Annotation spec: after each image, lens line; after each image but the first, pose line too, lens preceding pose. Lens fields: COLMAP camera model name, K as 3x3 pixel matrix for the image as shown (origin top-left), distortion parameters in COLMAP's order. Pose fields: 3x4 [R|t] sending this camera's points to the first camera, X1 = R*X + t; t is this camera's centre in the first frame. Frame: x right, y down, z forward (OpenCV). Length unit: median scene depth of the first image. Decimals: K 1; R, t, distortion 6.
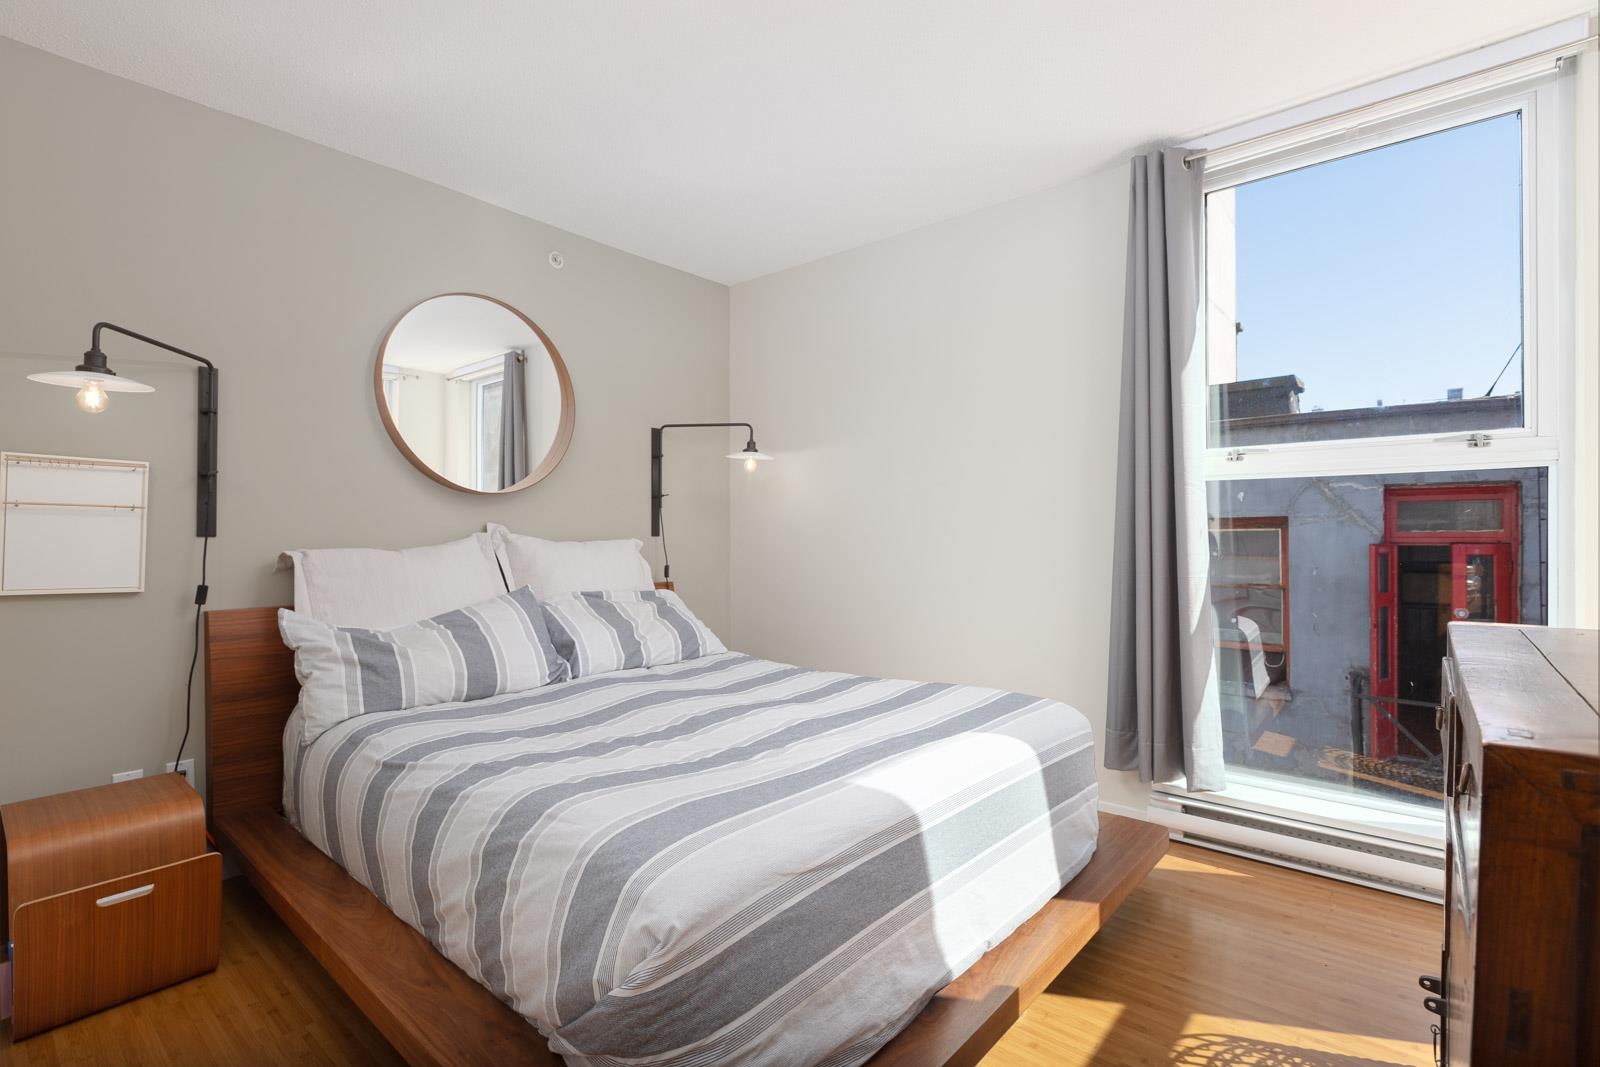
lens RADIAL K [[740.8, 0, 800.0], [0, 740.8, 533.5], [0, 0, 1]] dist [0.018272, 0.000193]
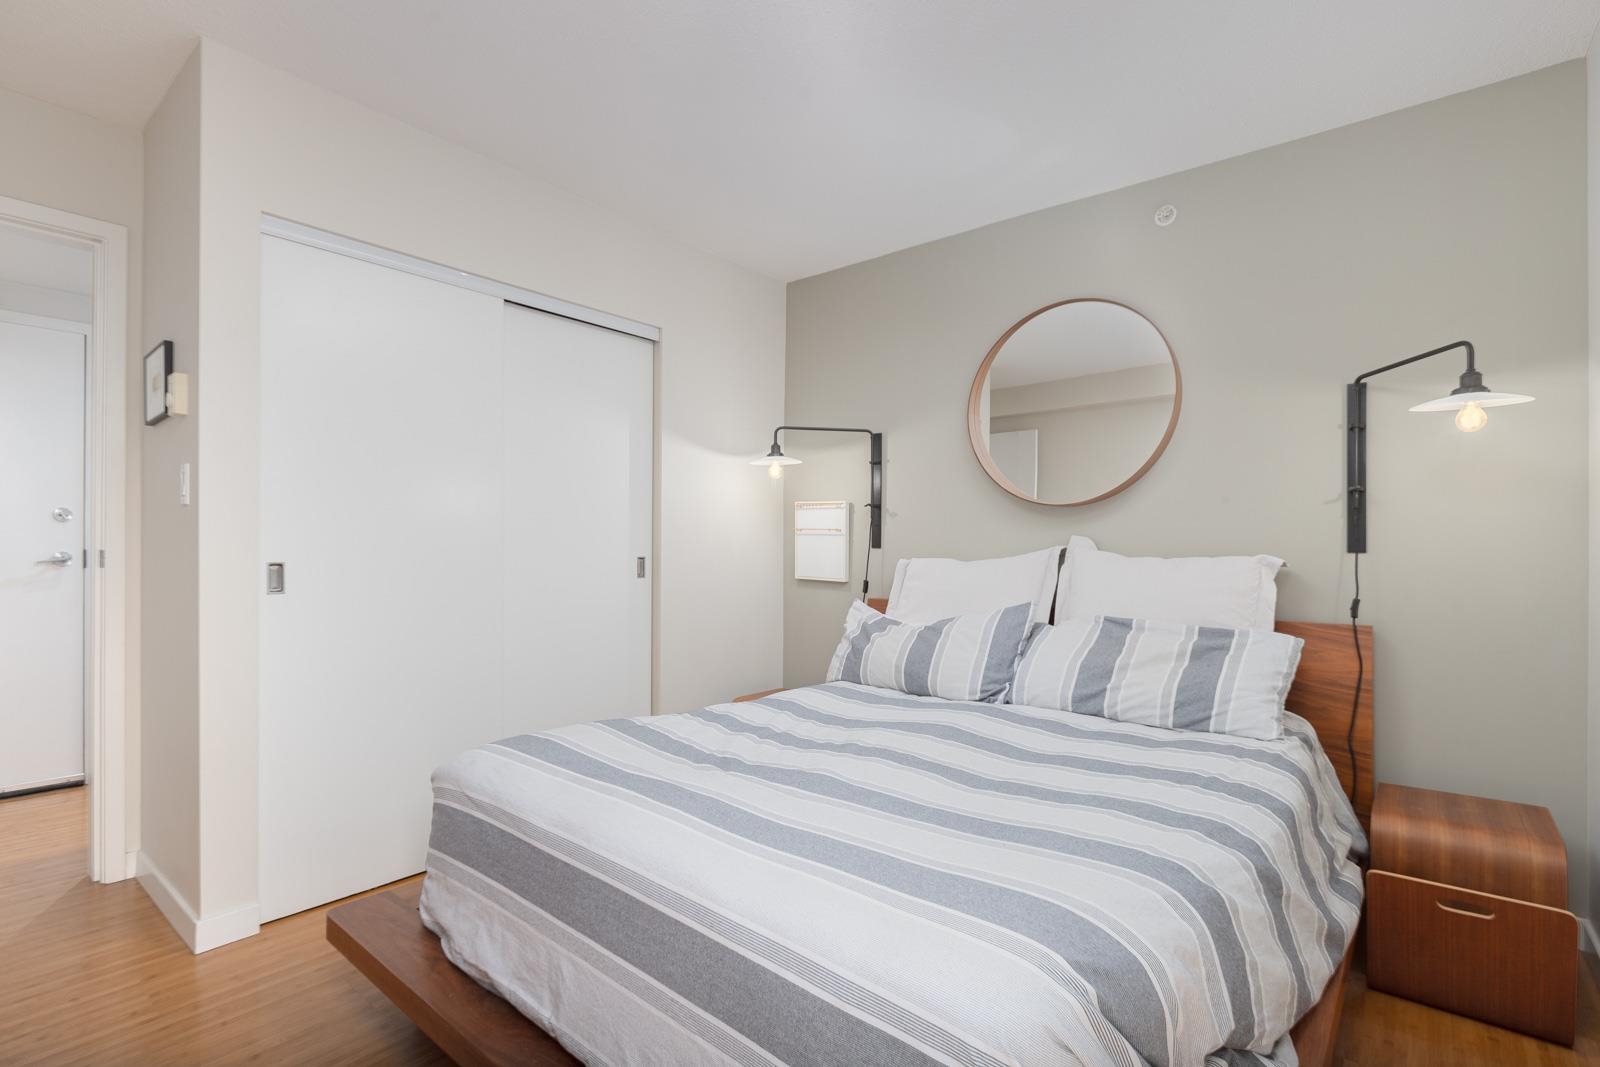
lens RADIAL K [[765.5, 0, 797.2], [0, 765.5, 555.1], [0, 0, 1]] dist [-0.028867, 0.000035]
pose [[0.023595, 0.011770, -0.999652, 0.454192], [-0.006013, 0.999914, 0.011631, 0.001093], [0.999704, 0.005737, 0.023663, 0.512240]]
